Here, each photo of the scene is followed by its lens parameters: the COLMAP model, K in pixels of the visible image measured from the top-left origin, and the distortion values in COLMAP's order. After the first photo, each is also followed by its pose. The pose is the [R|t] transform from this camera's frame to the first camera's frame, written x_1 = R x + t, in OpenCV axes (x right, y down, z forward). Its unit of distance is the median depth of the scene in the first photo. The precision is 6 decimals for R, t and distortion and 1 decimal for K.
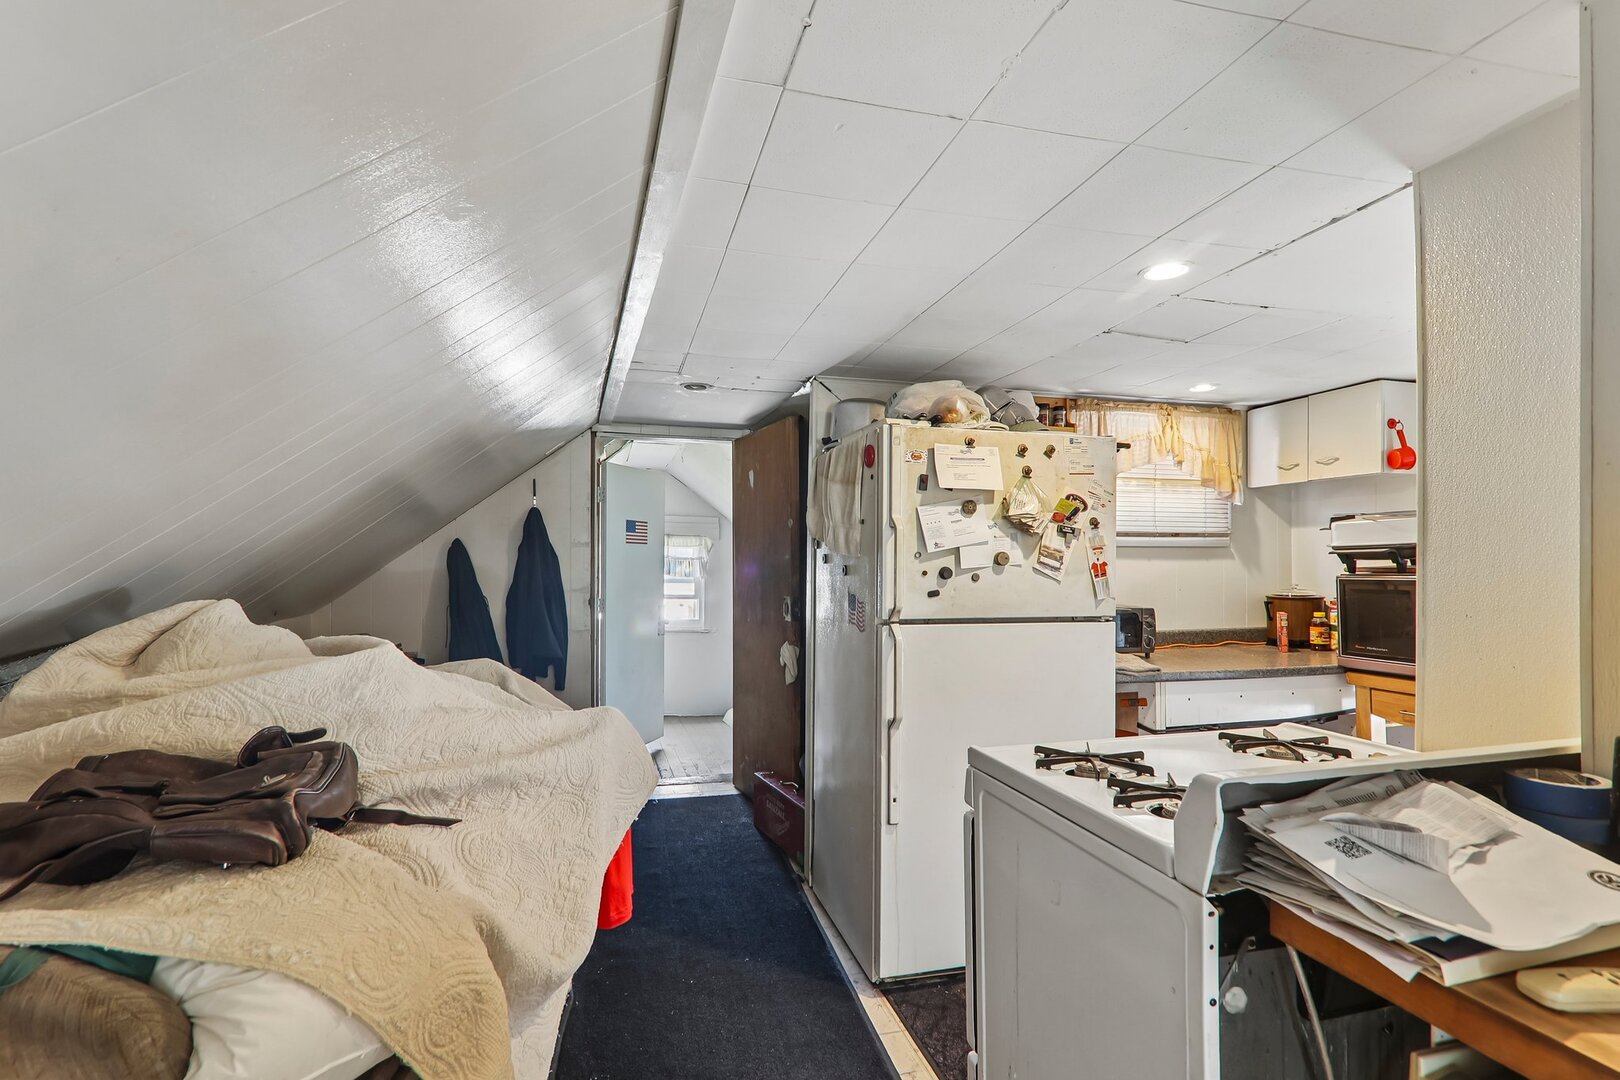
lens RADIAL K [[767.3, 0, 813.6], [0, 767.3, 553.6], [0, 0, 1]] dist [0.000383, -0.000035]
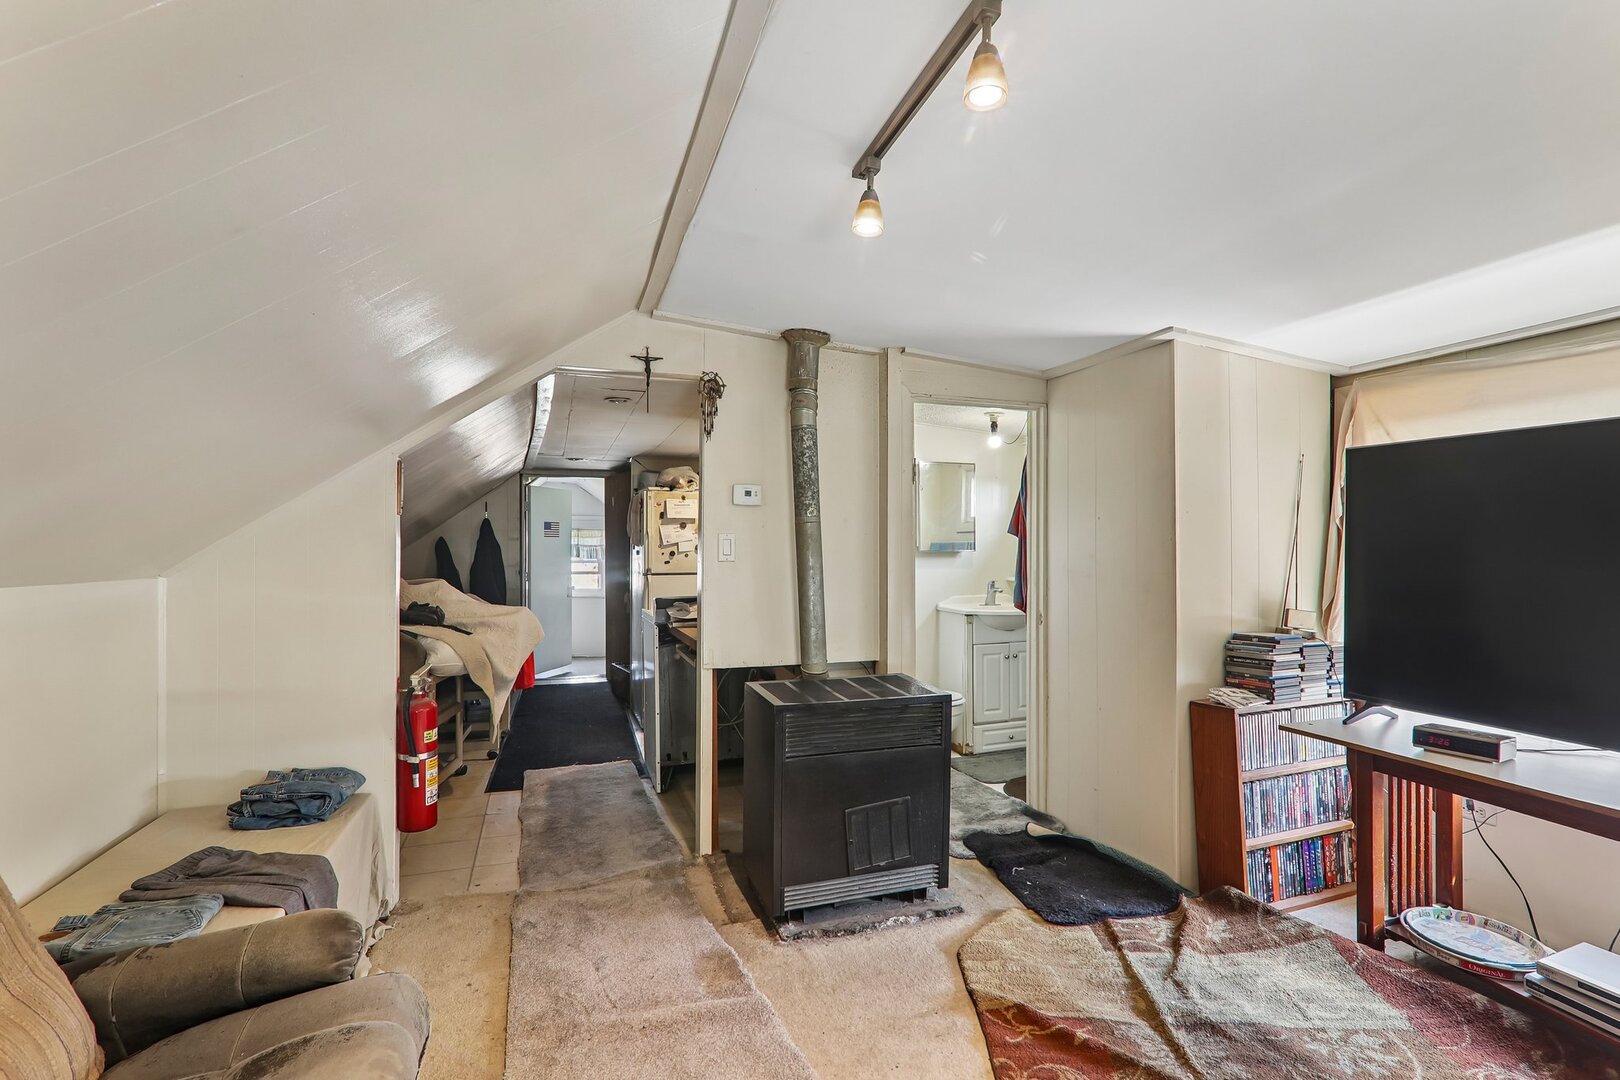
lens RADIAL K [[754.6, 0, 819.6], [0, 754.6, 535.6], [0, 0, 1]] dist [0.000229, 0.000058]
pose [[0.996293, -0.006367, 0.085791, 0.417821], [0.006538, 0.999977, -0.001715, -0.022715], [-0.085778, 0.002270, 0.996312, -1.327844]]
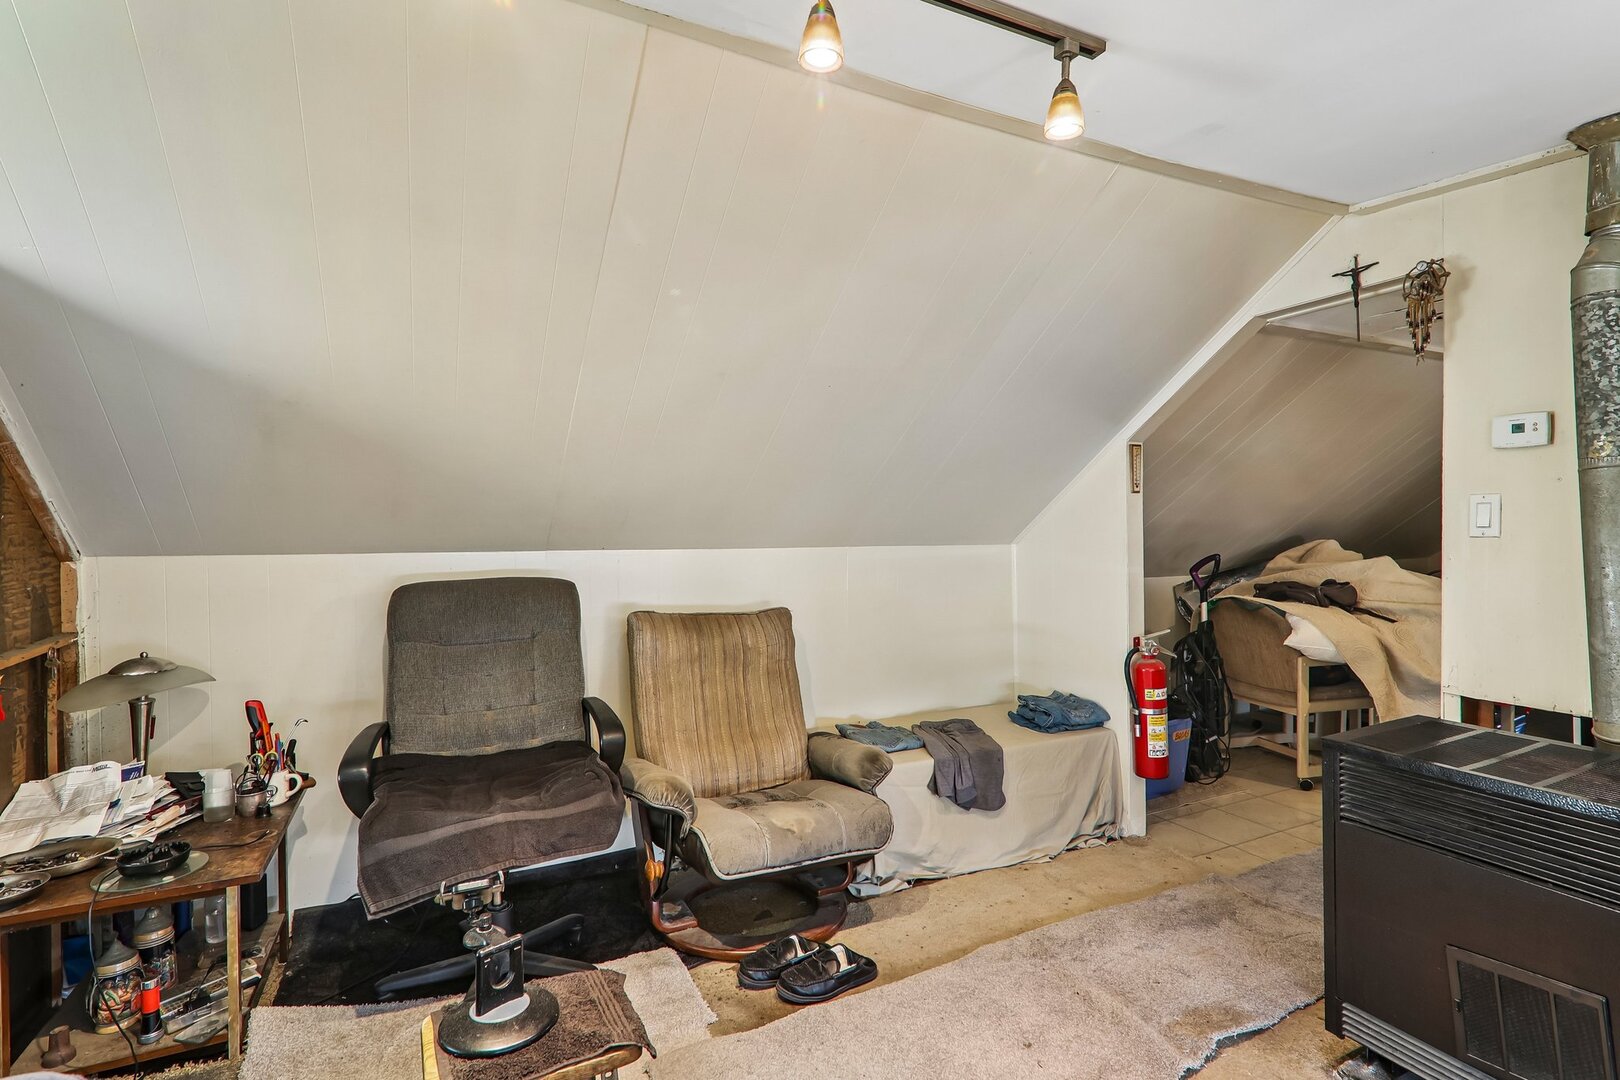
lens RADIAL K [[776.9, 0, 810.0], [0, 776.9, 540.0], [0, 0, 1]] dist [-0.000050, -0.000277]
pose [[0.191963, 0.001605, -0.981401, 1.092261], [0.024391, 0.999682, 0.006406, -0.002099], [0.981099, -0.025167, 0.191863, -0.922944]]
